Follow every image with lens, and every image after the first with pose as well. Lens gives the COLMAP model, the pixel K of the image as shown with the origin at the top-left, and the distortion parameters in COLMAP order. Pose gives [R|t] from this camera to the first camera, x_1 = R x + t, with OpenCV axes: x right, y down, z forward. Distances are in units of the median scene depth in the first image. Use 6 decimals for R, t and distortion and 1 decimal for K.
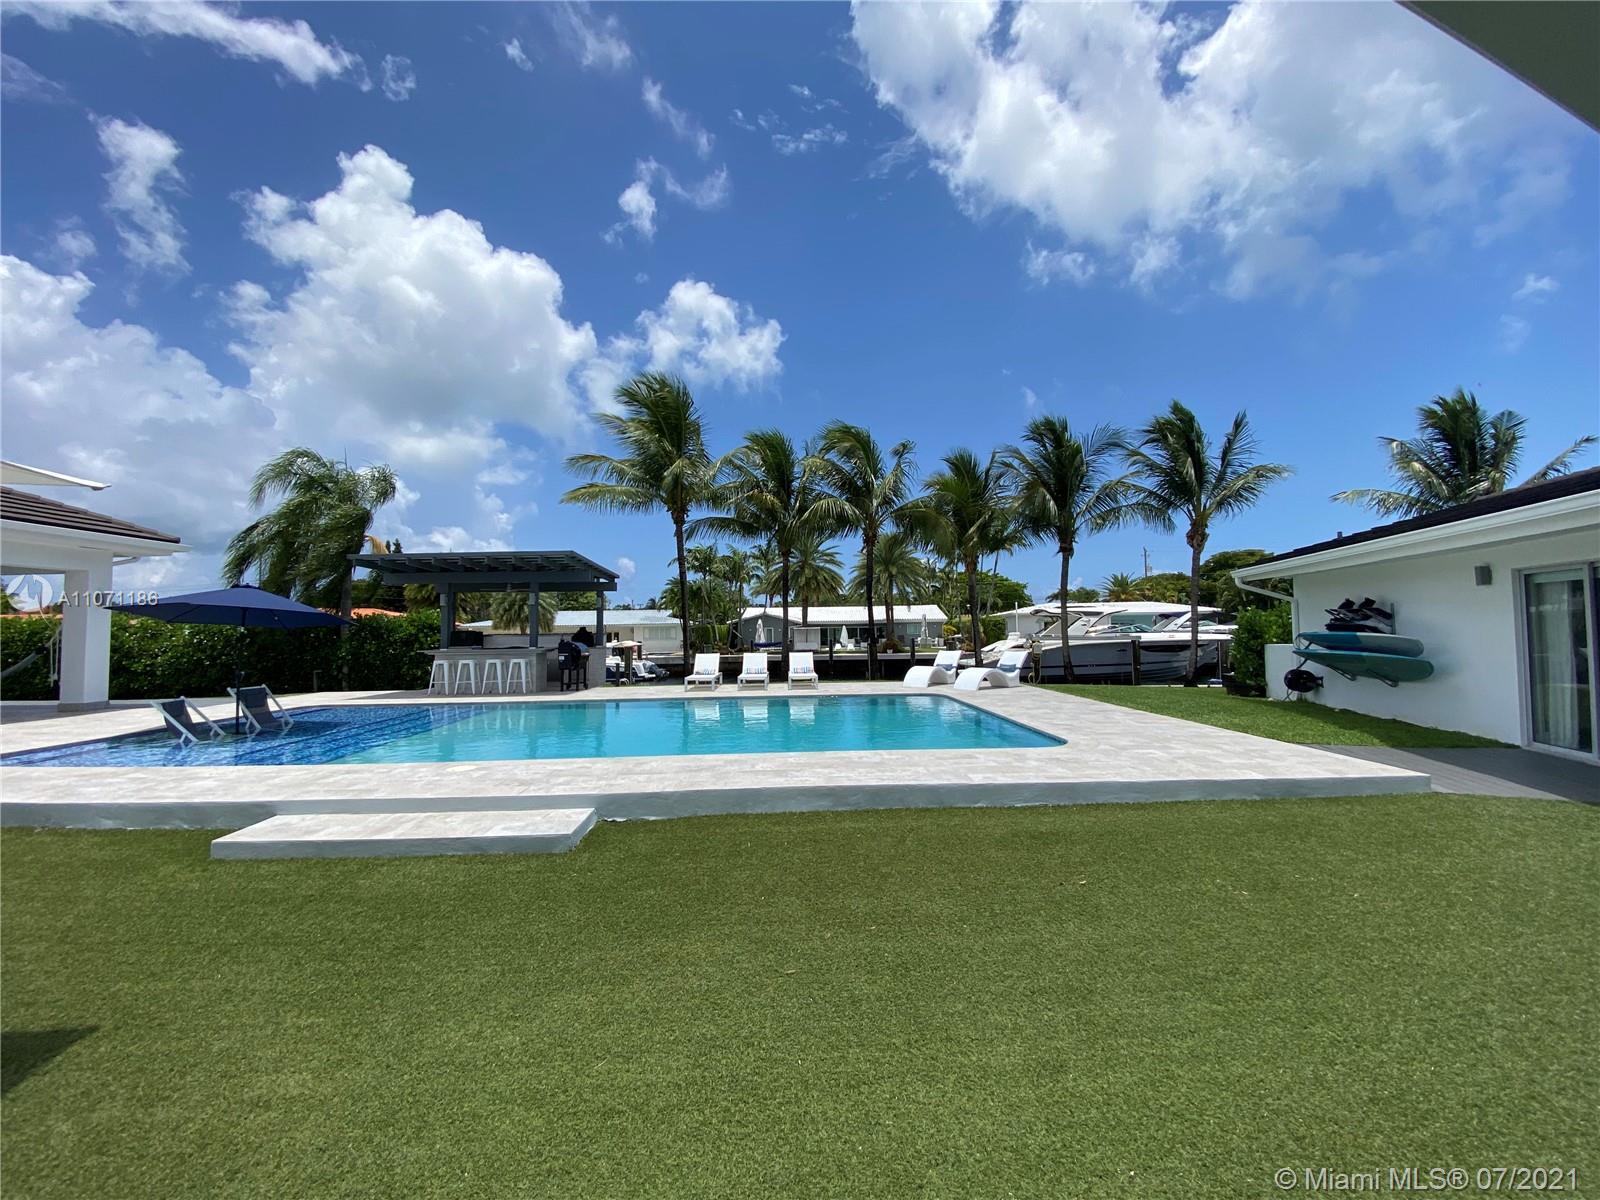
lens RADIAL K [[650.7, 0, 788.3], [0, 650.7, 592.6], [0, 0, 1]] dist [0.011429, -0.009798]
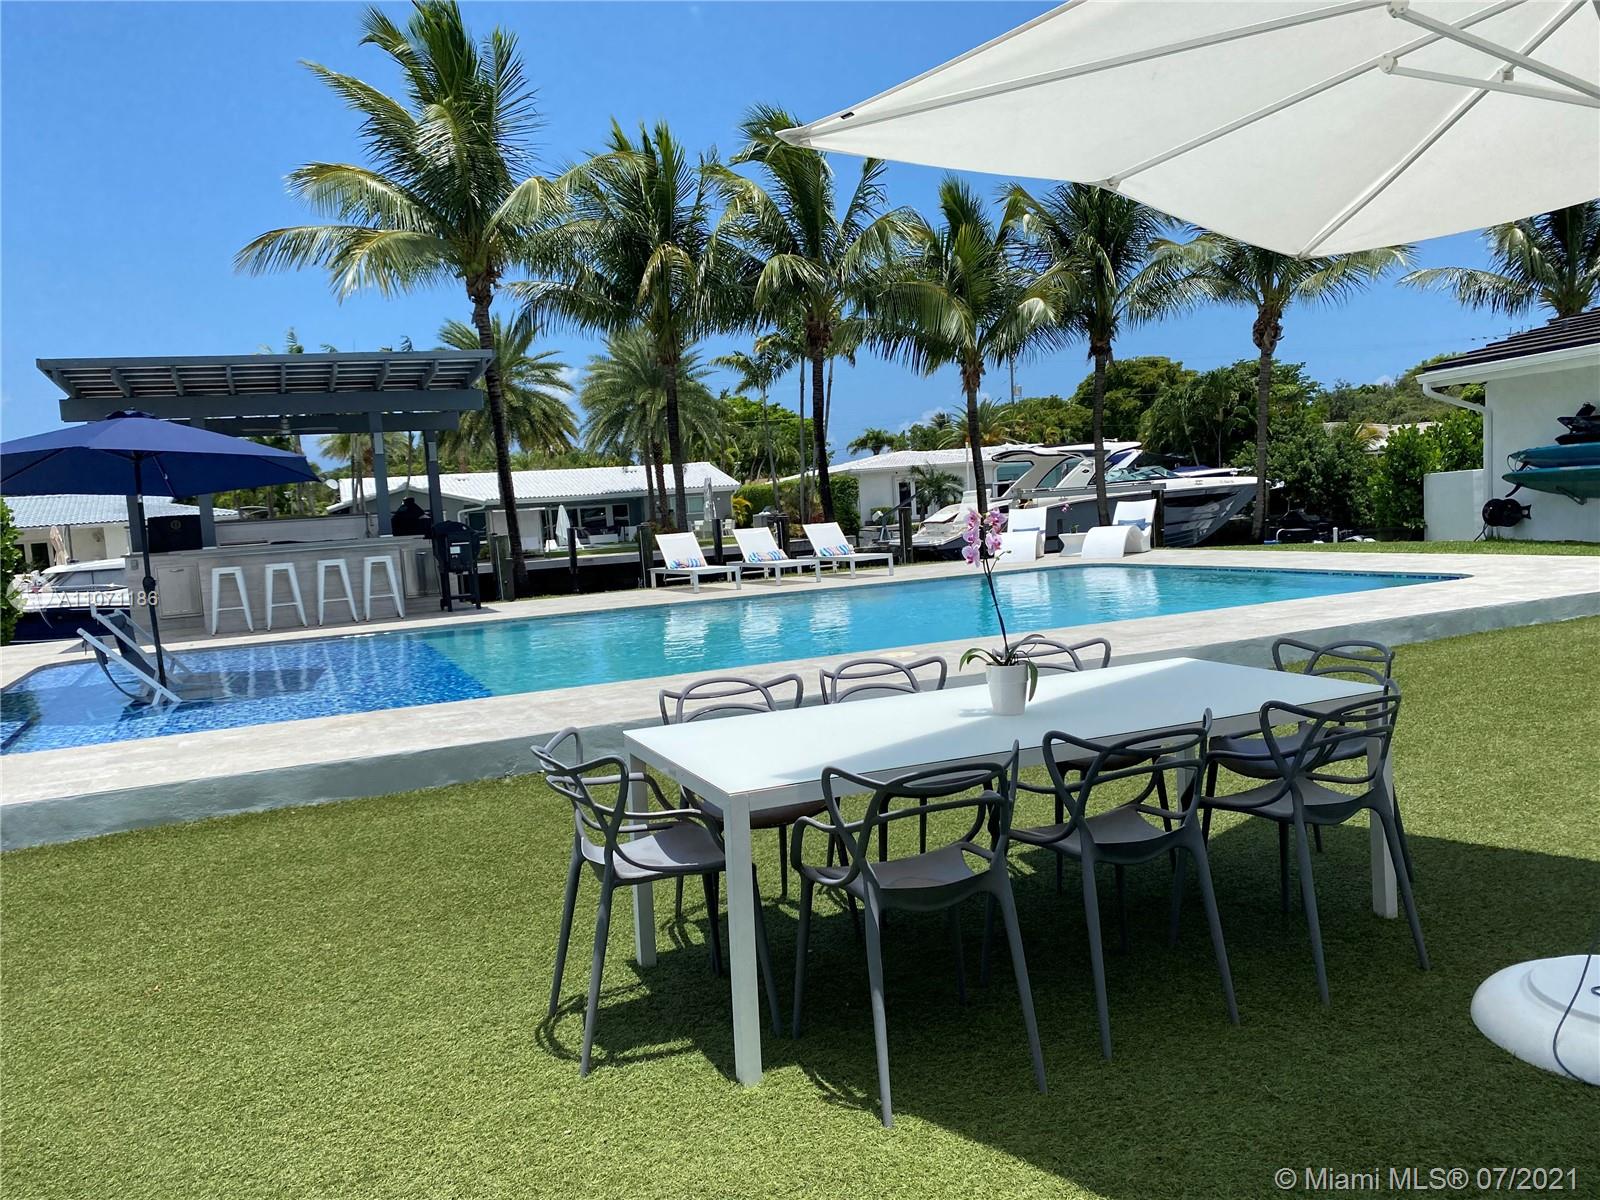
lens RADIAL K [[1218.9, 0, 795.6], [0, 1218.9, 644.4], [0, 0, 1]] dist [0.025533, -0.019914]
pose [[0.926760, -0.089015, 0.364955, -0.323321], [0.030062, 0.985978, 0.164148, 0.012949], [-0.374449, -0.141154, 0.916441, -0.036755]]
